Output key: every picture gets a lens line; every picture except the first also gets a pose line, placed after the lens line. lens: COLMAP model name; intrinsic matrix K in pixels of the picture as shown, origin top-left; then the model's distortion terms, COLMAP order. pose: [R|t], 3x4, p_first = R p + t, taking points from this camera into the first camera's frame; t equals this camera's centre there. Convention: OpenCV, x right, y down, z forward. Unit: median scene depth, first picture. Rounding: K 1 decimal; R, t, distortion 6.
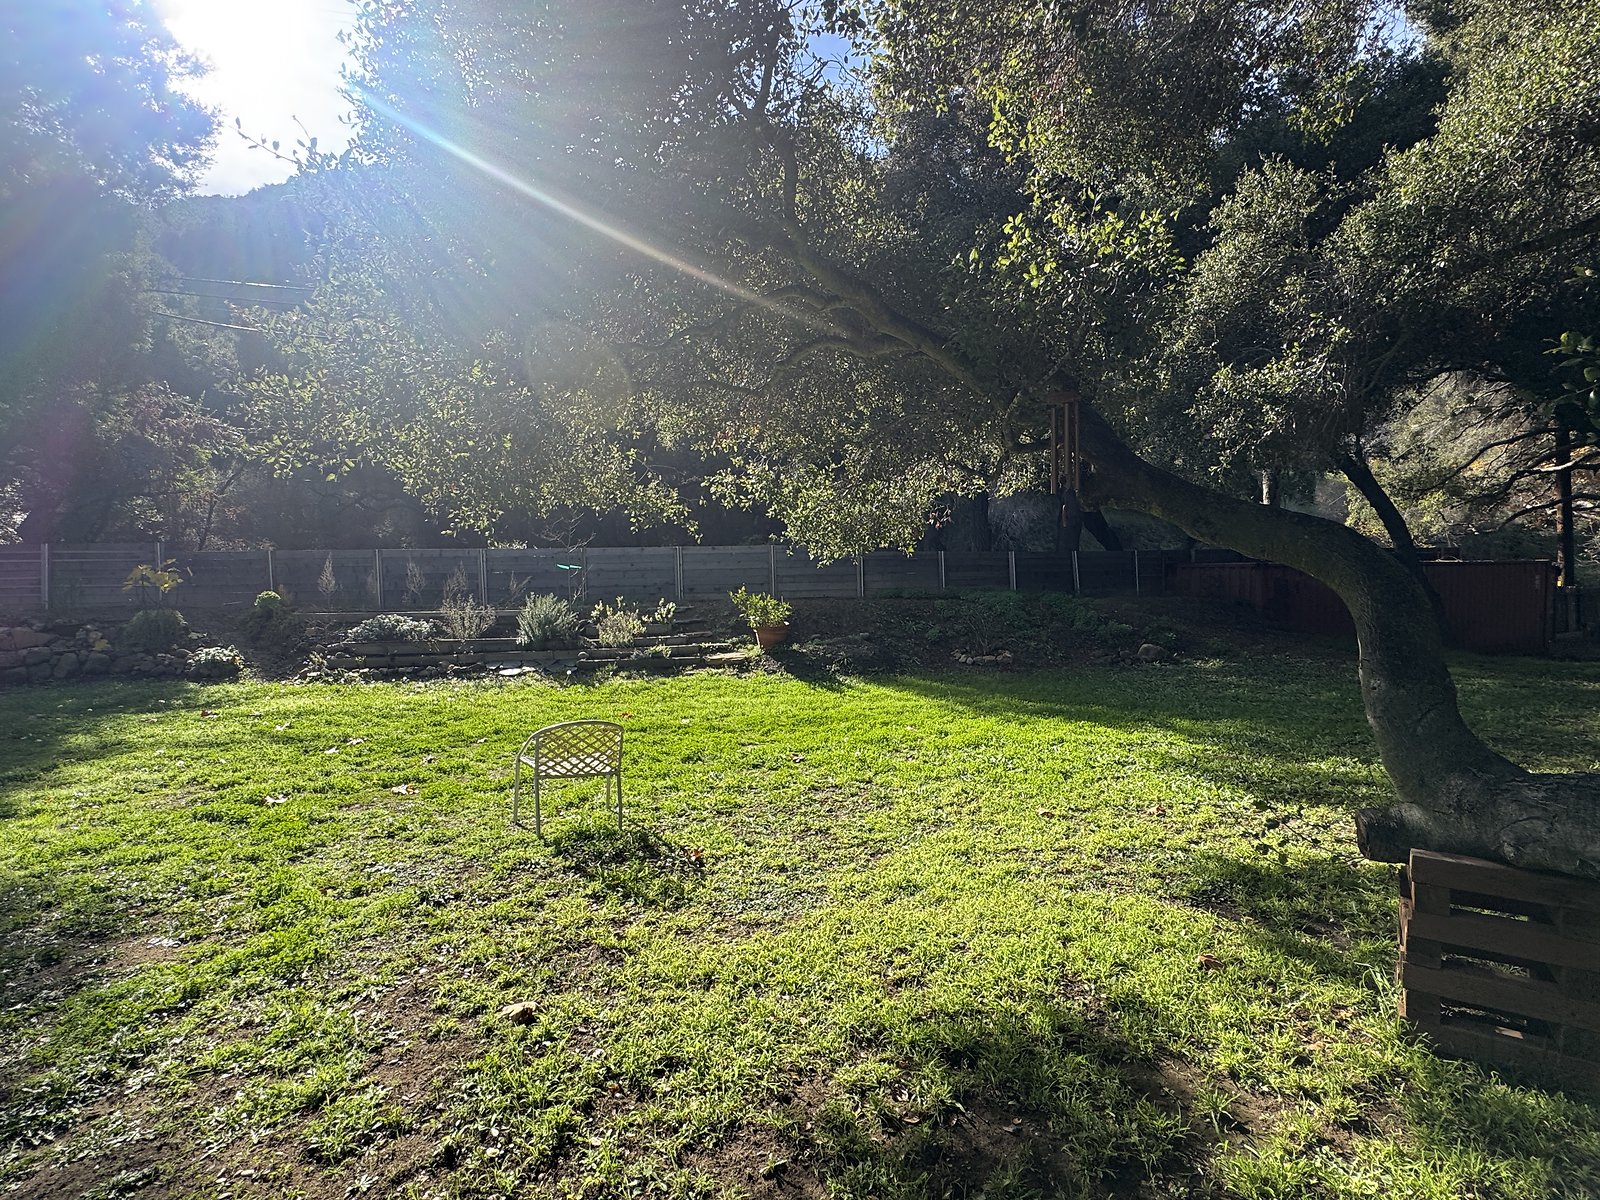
lens RADIAL K [[782.2, 0, 799.1], [0, 782.2, 599.6], [0, 0, 1]] dist [-0.000965, 0.000493]
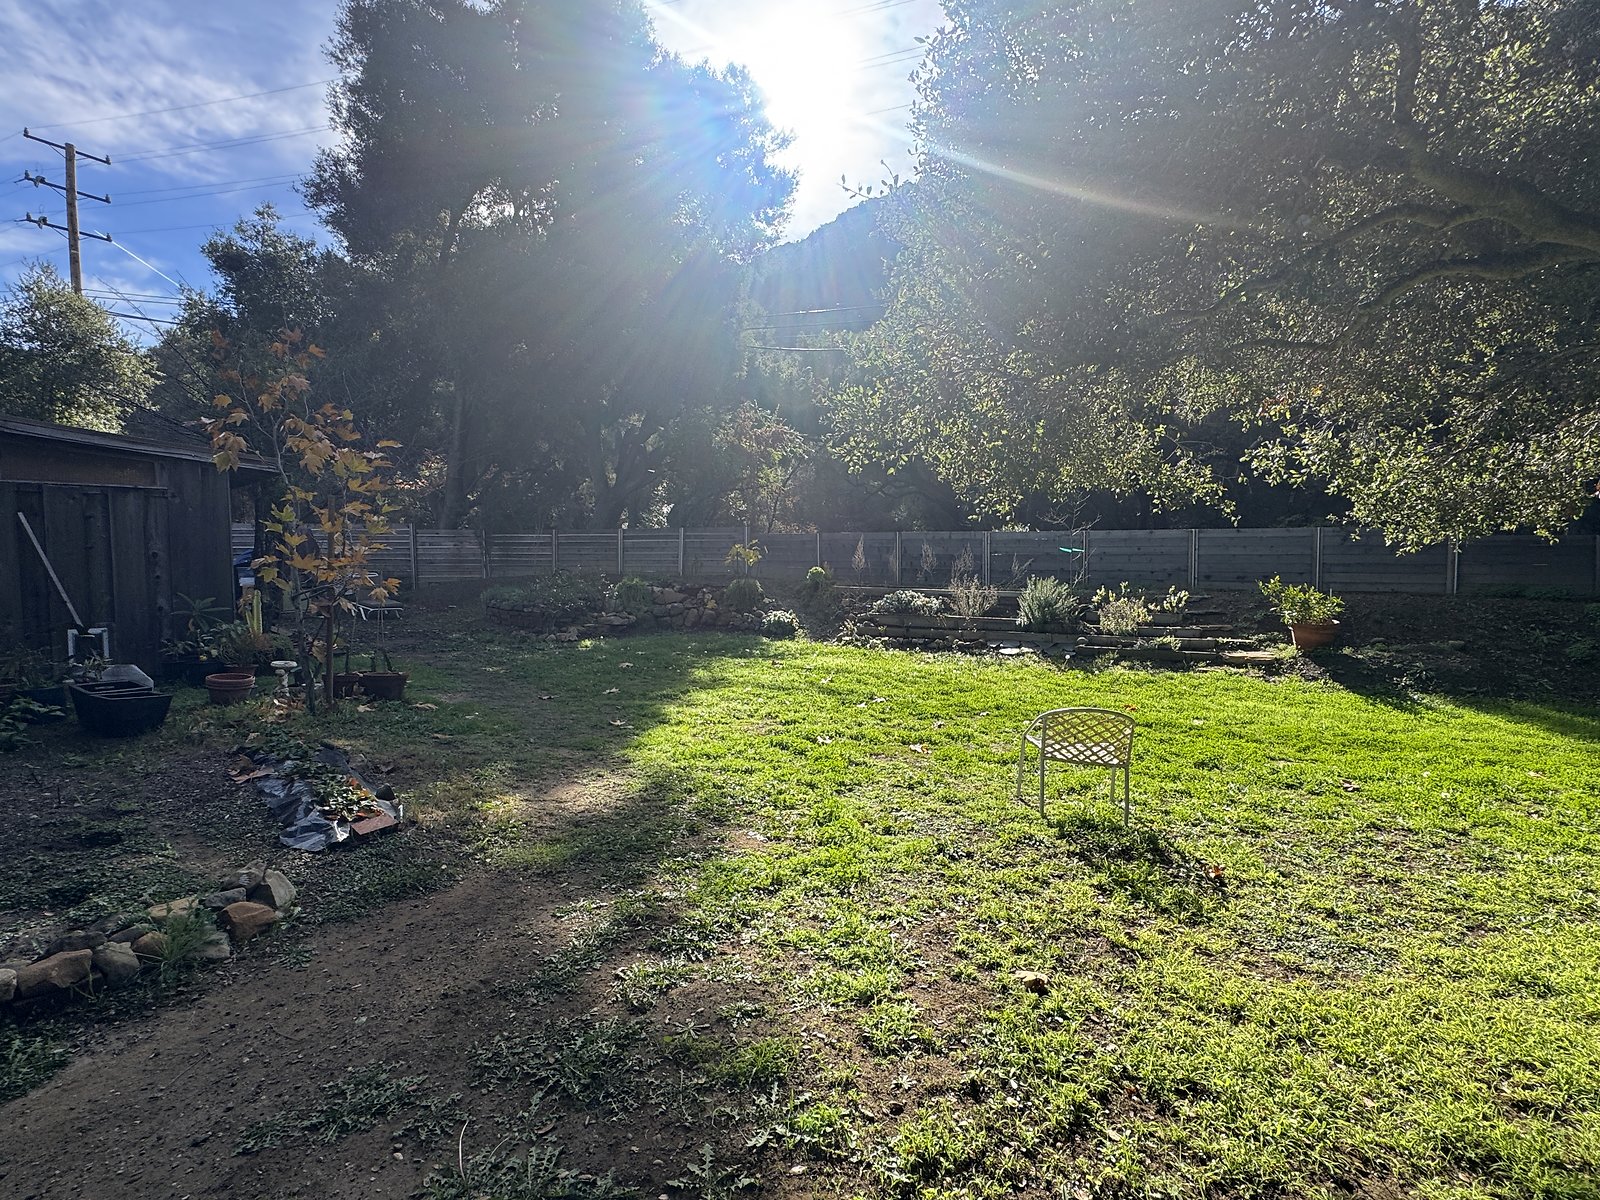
lens RADIAL K [[782.2, 0, 799.1], [0, 782.2, 599.6], [0, 0, 1]] dist [-0.000965, 0.000493]
pose [[0.817354, 0.049804, -0.573980, -0.019722], [-0.037022, 0.998738, 0.033941, -0.000534], [0.574946, -0.006492, 0.818166, -0.012156]]
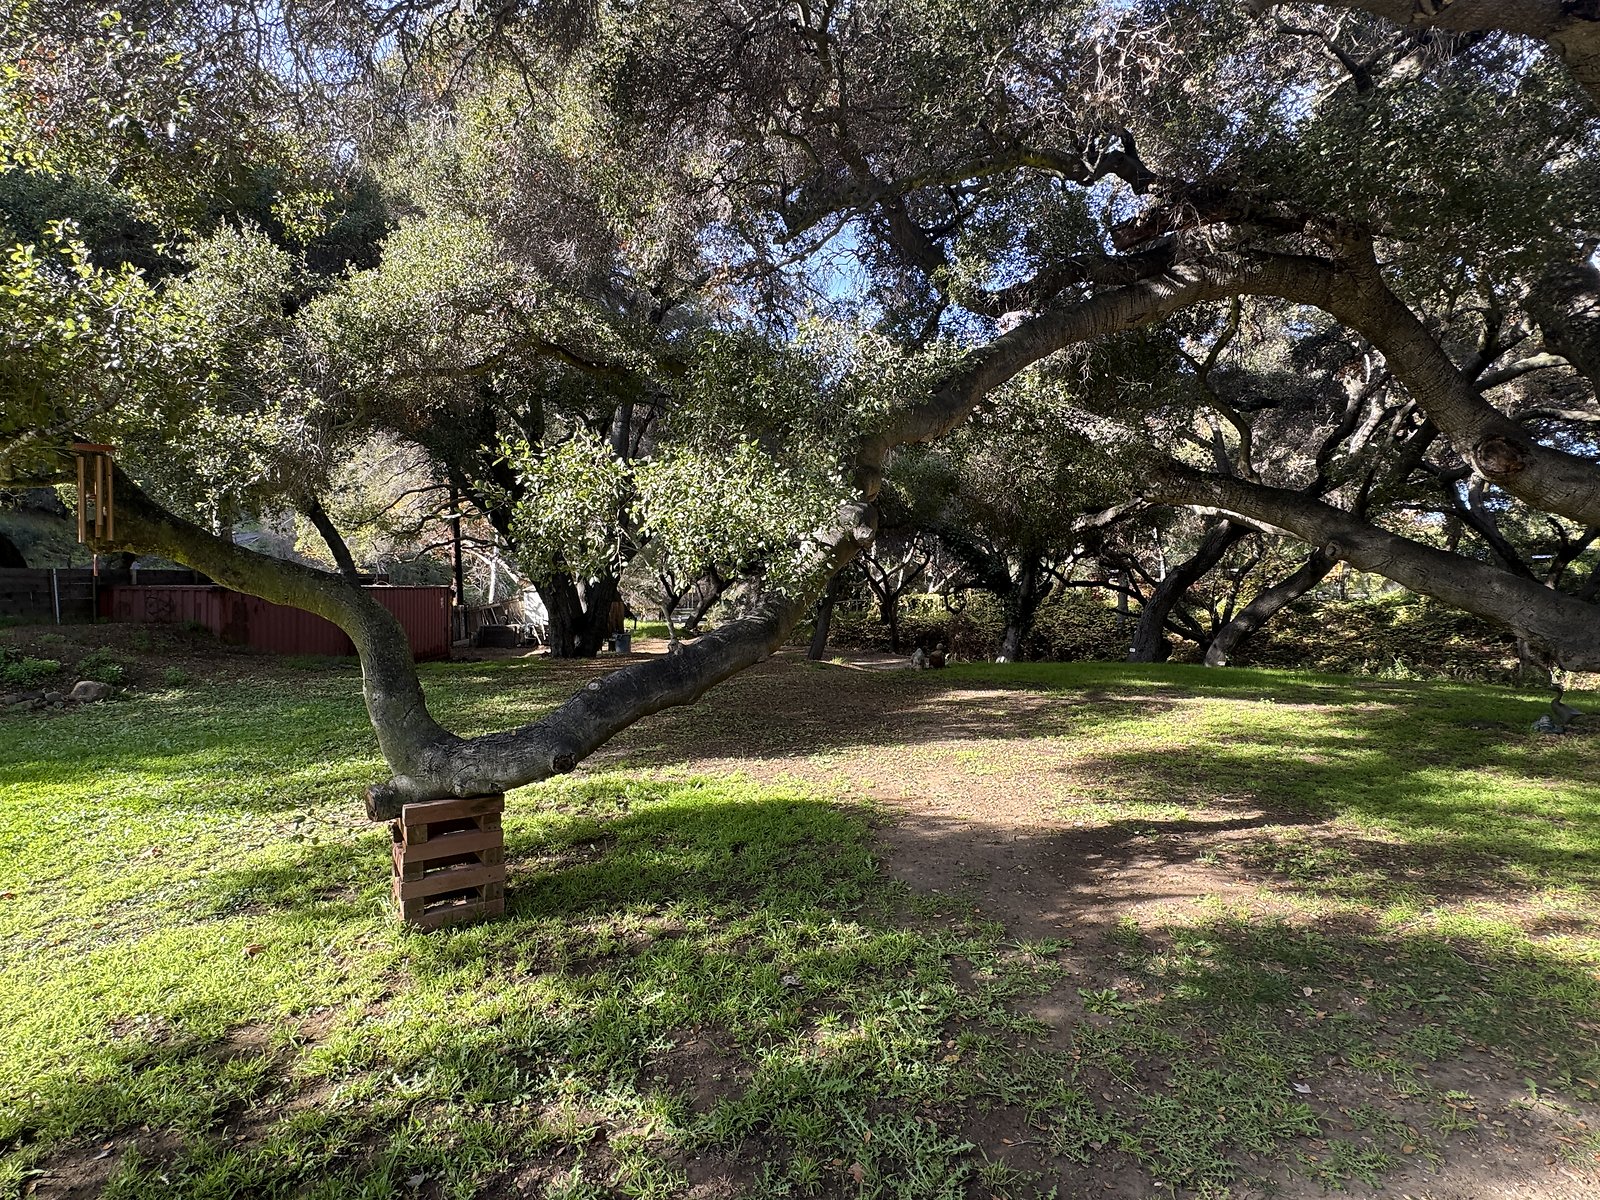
lens RADIAL K [[782.2, 0, 799.1], [0, 782.2, 599.6], [0, 0, 1]] dist [-0.000965, 0.000493]
pose [[0.371924, -0.004159, 0.928254, -0.136256], [0.025400, 0.999661, -0.005698, -0.018564], [-0.927915, 0.025697, 0.371904, -0.111044]]
